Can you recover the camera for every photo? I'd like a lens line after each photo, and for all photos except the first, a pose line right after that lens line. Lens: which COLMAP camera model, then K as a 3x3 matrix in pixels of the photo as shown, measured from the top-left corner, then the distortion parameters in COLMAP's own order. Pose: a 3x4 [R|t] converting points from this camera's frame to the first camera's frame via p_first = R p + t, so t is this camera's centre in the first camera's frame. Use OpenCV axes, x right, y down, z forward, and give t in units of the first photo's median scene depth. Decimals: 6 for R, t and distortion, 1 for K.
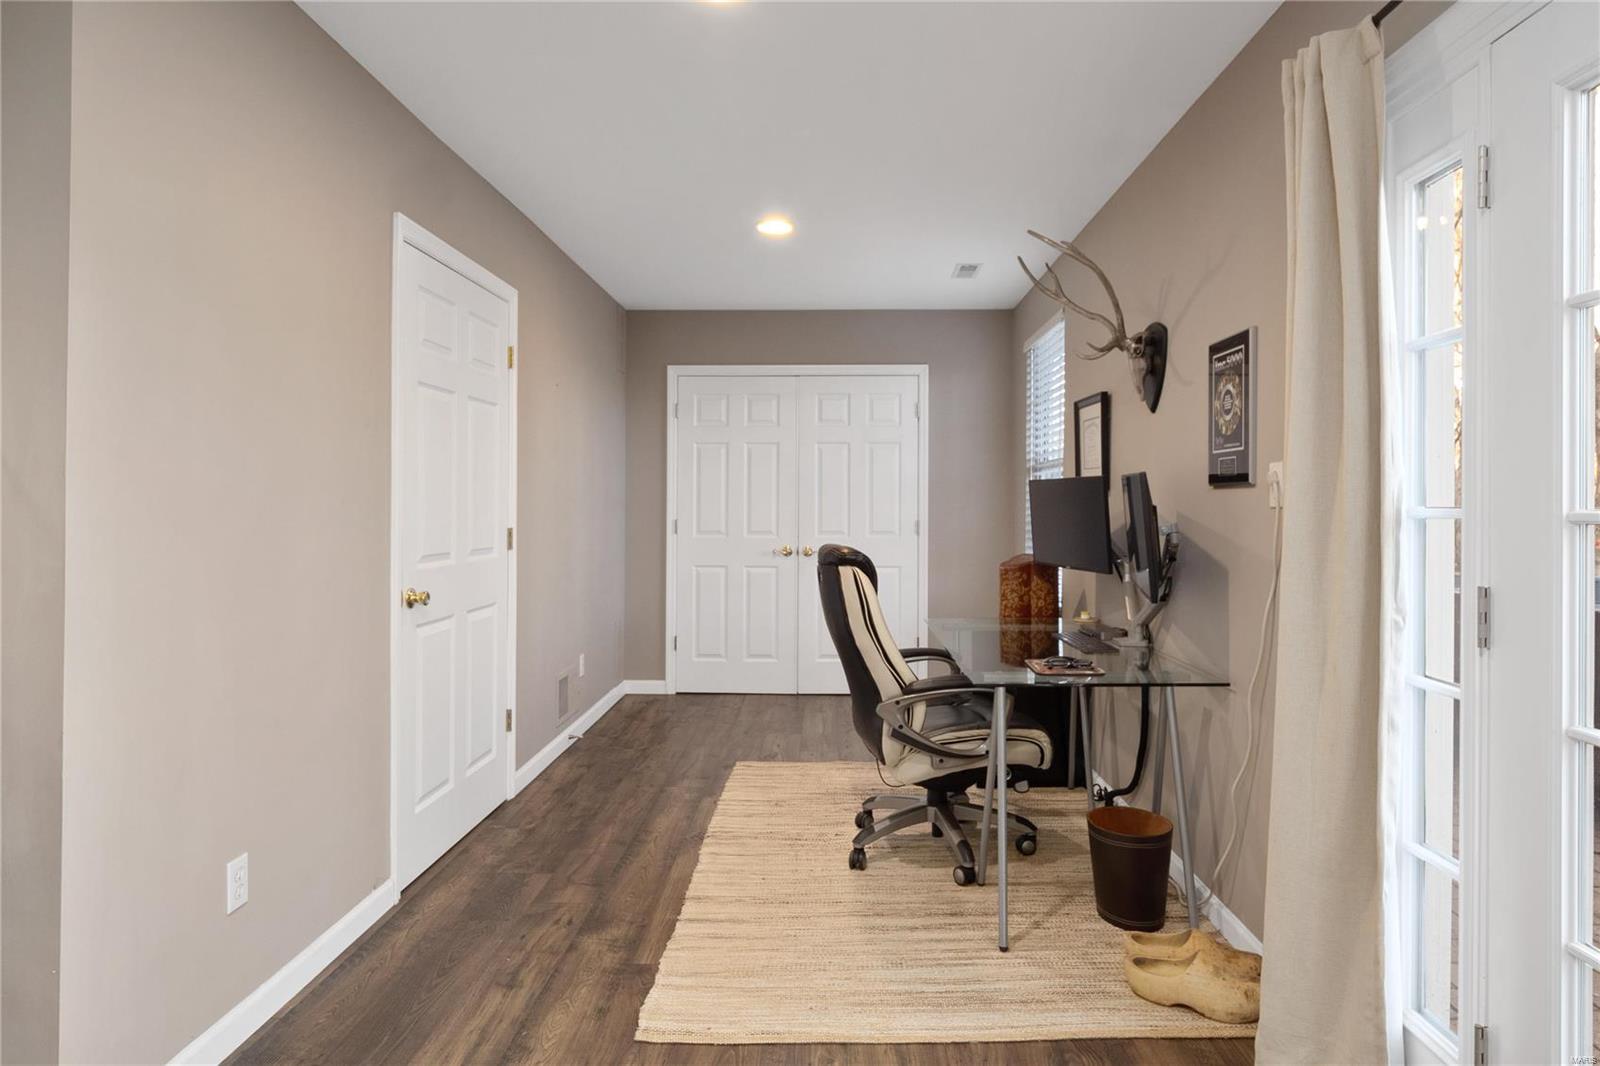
lens RADIAL K [[916.2, 0, 809.9], [0, 916.2, 521.9], [0, 0, 1]] dist [-0.000488, 0.000059]
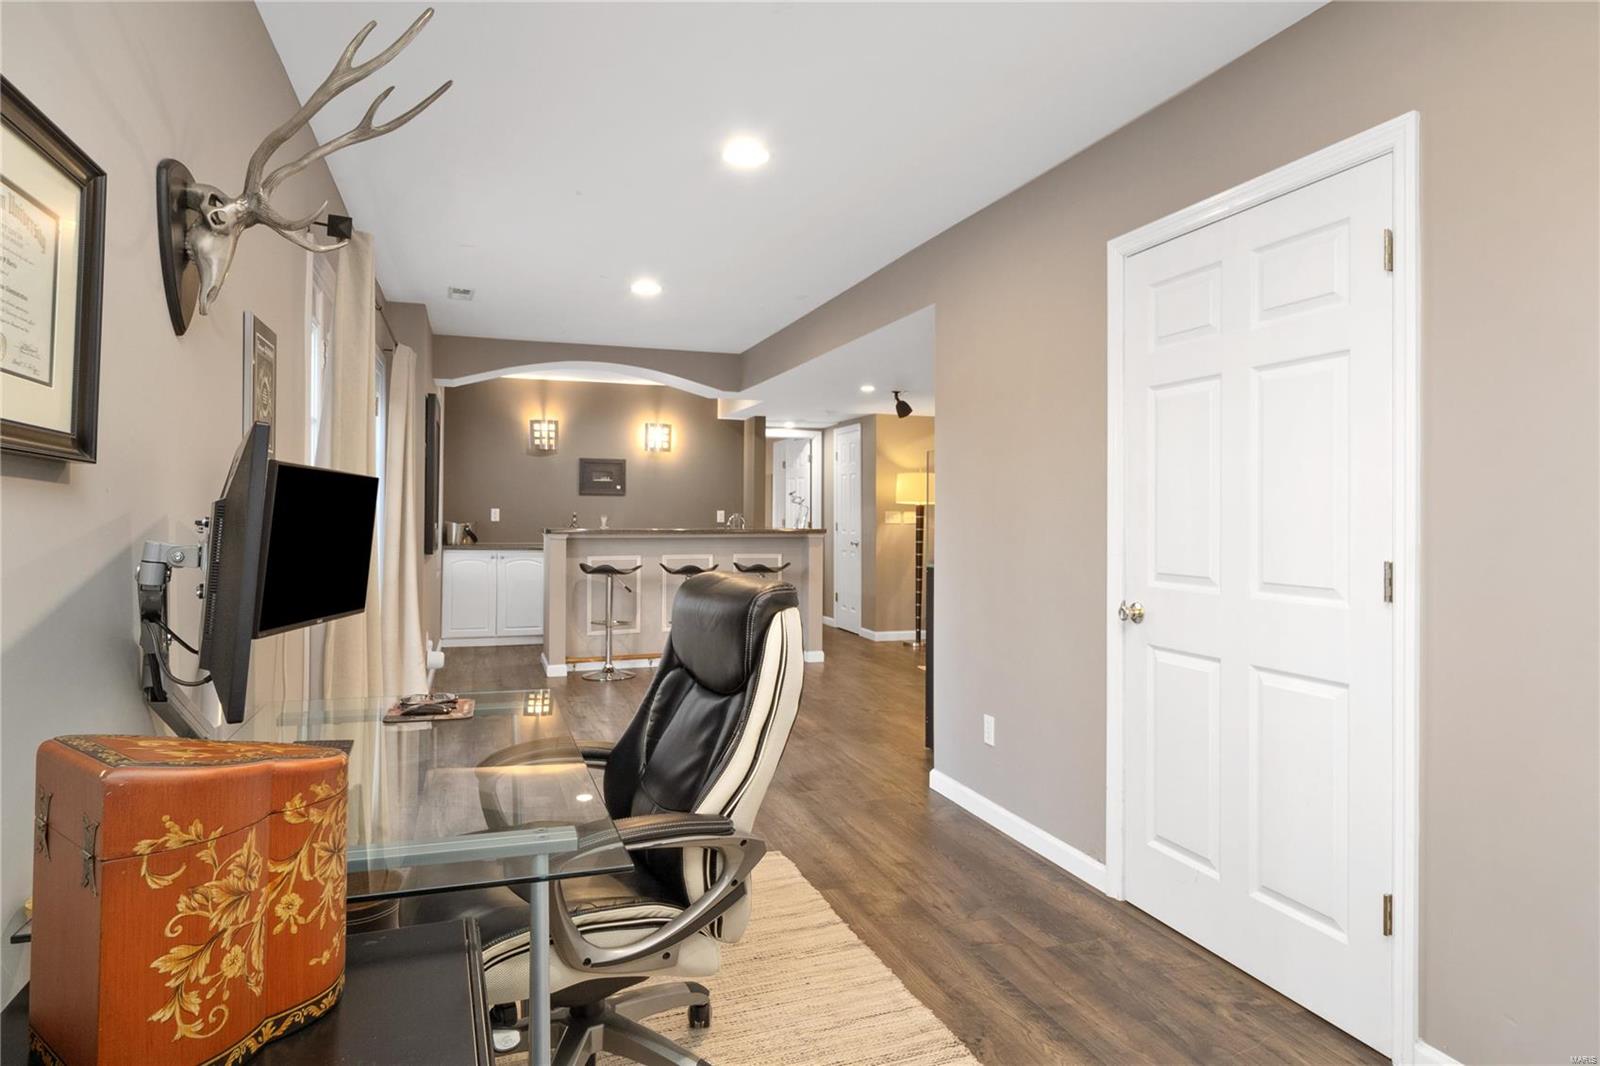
lens RADIAL K [[916.2, 0, 807.1], [0, 916.2, 522.3], [0, 0, 1]] dist [-0.000488, 0.000059]
pose [[-0.930459, -0.005163, -0.366359, 0.253515], [-0.015044, 0.999596, 0.024121, -0.032408], [0.366086, 0.027955, -0.930161, 1.801462]]
